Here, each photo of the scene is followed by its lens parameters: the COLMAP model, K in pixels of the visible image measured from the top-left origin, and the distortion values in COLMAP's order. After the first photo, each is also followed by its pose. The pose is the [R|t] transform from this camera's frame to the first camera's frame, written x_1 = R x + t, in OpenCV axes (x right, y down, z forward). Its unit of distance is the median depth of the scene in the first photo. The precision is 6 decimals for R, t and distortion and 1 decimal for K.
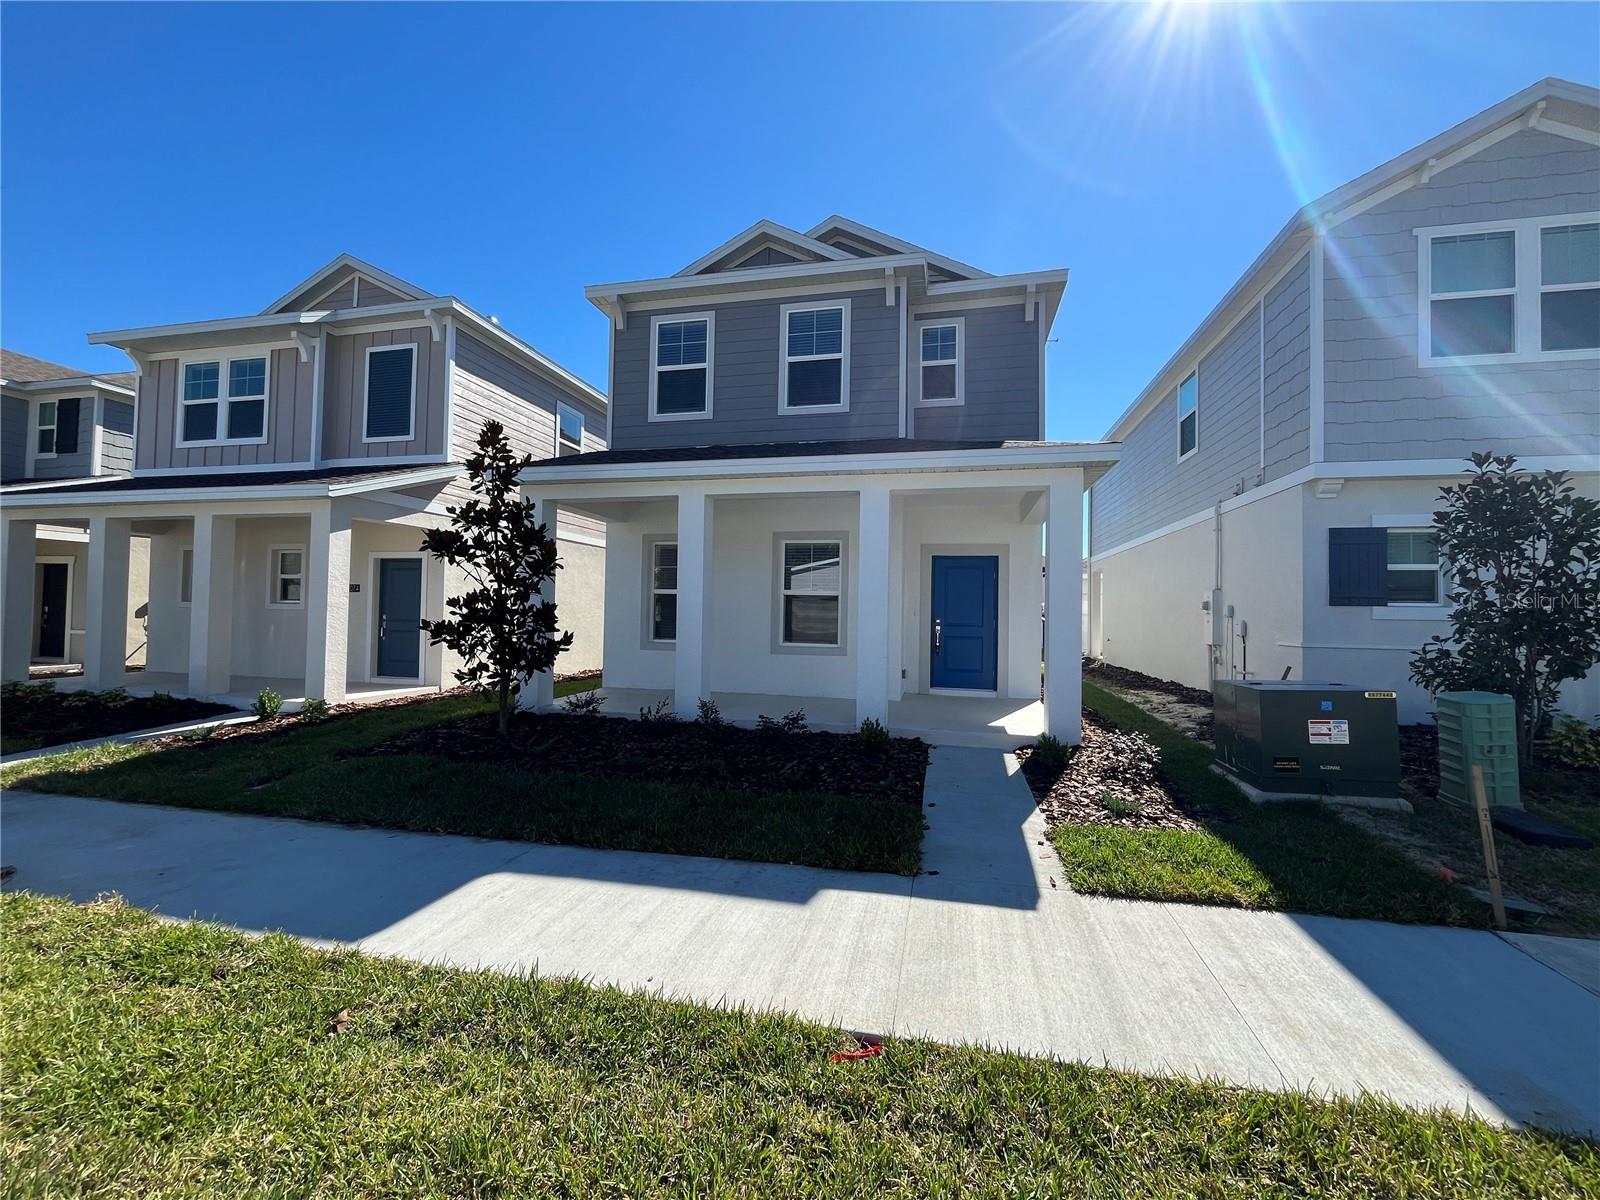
lens RADIAL K [[650.9, 0, 800.0], [0, 650.9, 598.1], [0, 0, 1]] dist [-0.002500, -0.000319]
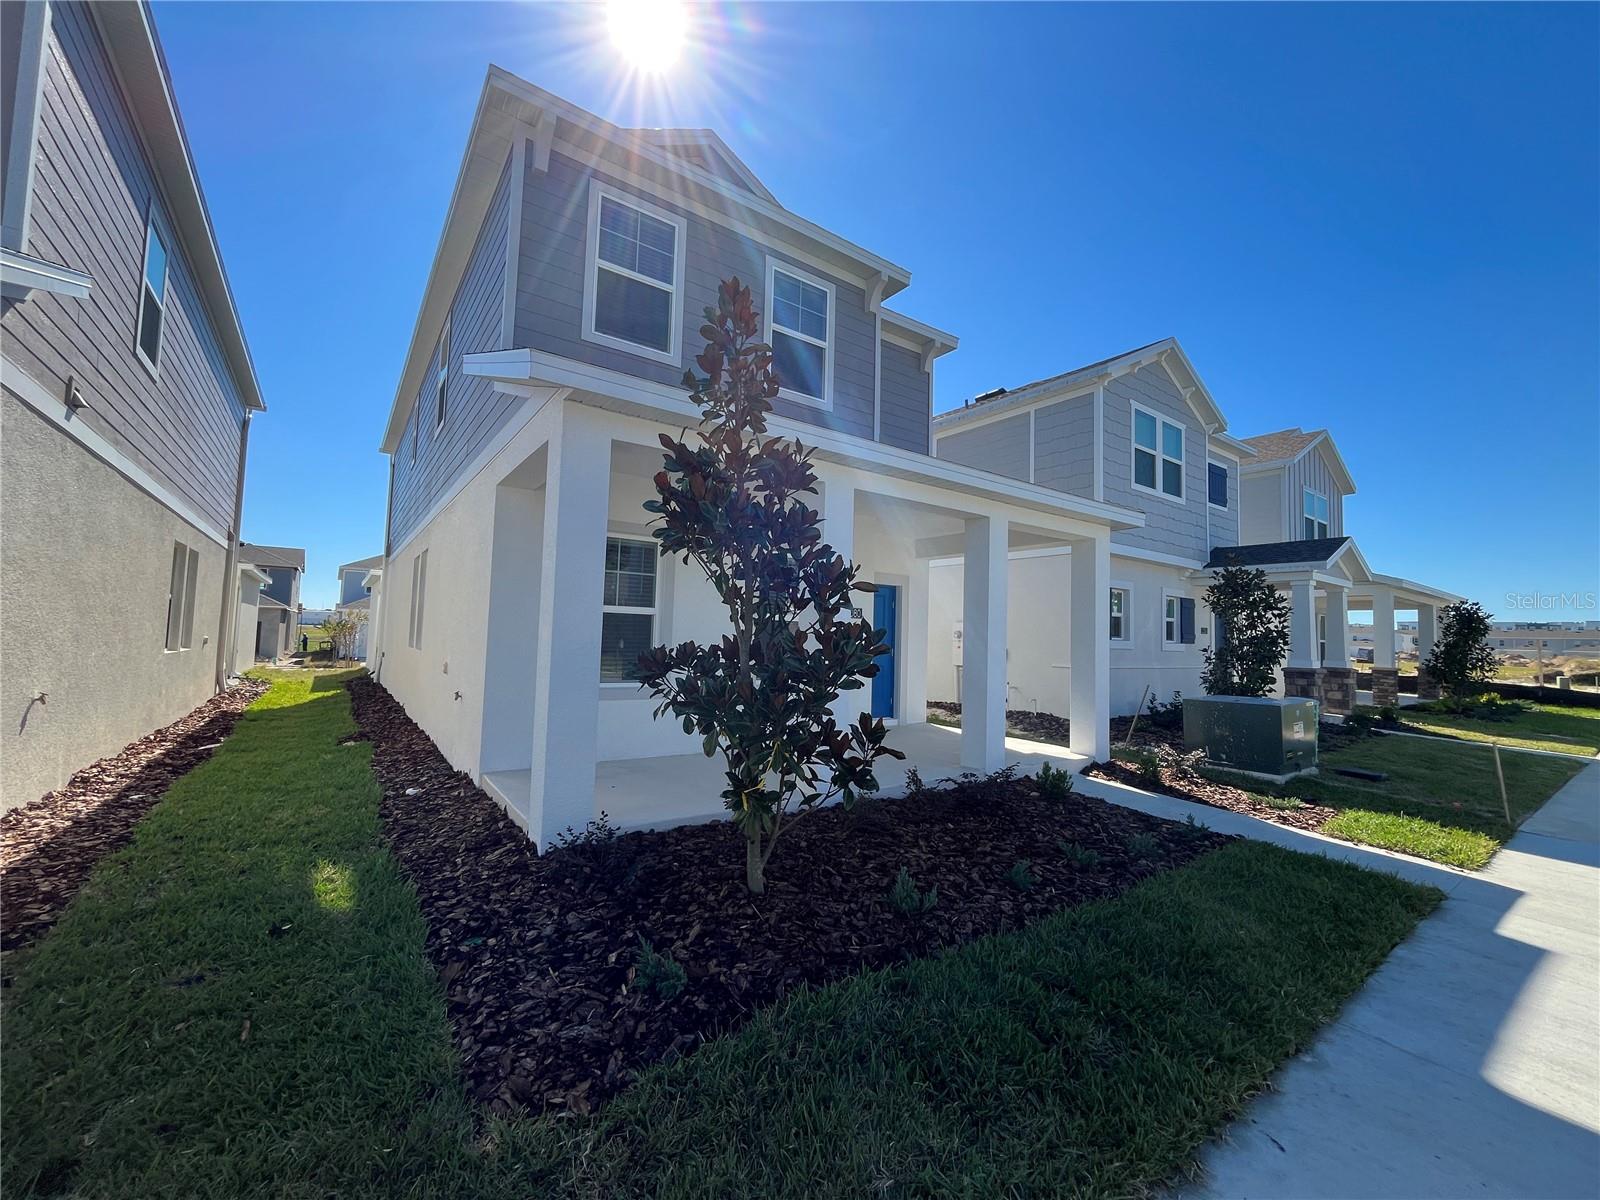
lens RADIAL K [[650.9, 0, 800.0], [0, 650.9, 598.1], [0, 0, 1]] dist [-0.002500, -0.000319]
pose [[0.666655, 0.050192, 0.743675, -0.899634], [-0.036172, 0.998733, -0.034981, -0.005827], [-0.744489, -0.003580, 0.667626, 0.682500]]
